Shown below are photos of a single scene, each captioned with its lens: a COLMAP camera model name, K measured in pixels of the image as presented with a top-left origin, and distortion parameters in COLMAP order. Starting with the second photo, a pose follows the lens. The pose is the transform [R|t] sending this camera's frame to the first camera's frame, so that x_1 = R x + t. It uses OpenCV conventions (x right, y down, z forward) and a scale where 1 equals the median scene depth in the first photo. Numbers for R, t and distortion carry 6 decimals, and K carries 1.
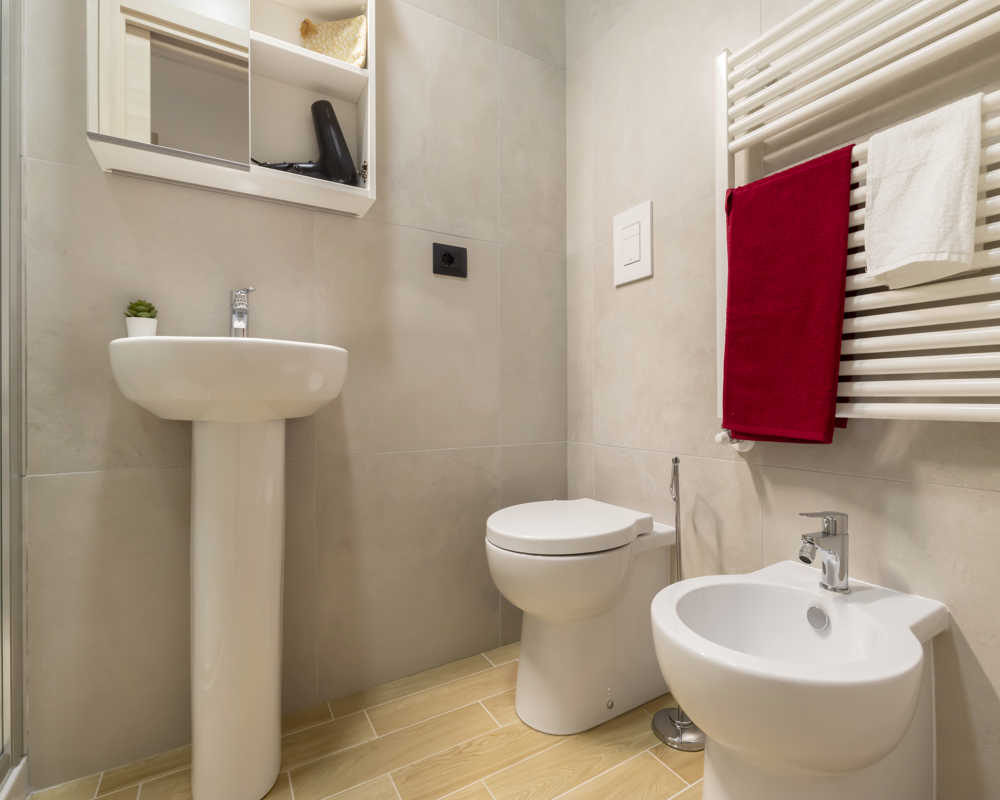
lens RADIAL K [[476.0, 0, 500.0], [0, 476.0, 400.0], [0, 0, 1]] dist [-0.002315, -0.001032]
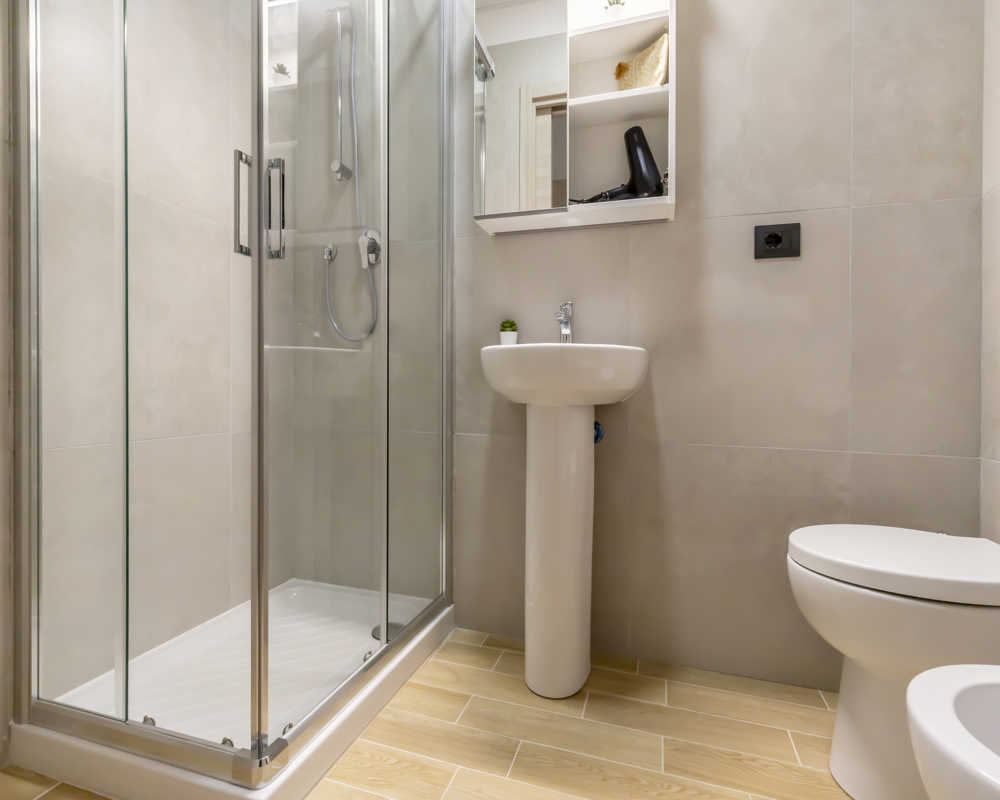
lens RADIAL K [[476.0, 0, 500.0], [0, 476.0, 400.0], [0, 0, 1]] dist [-0.002315, -0.001032]
pose [[0.684661, 0.036645, -0.727940, 0.260955], [-0.021516, 0.999316, 0.030070, -0.007360], [0.728544, -0.004925, 0.684981, -0.010987]]
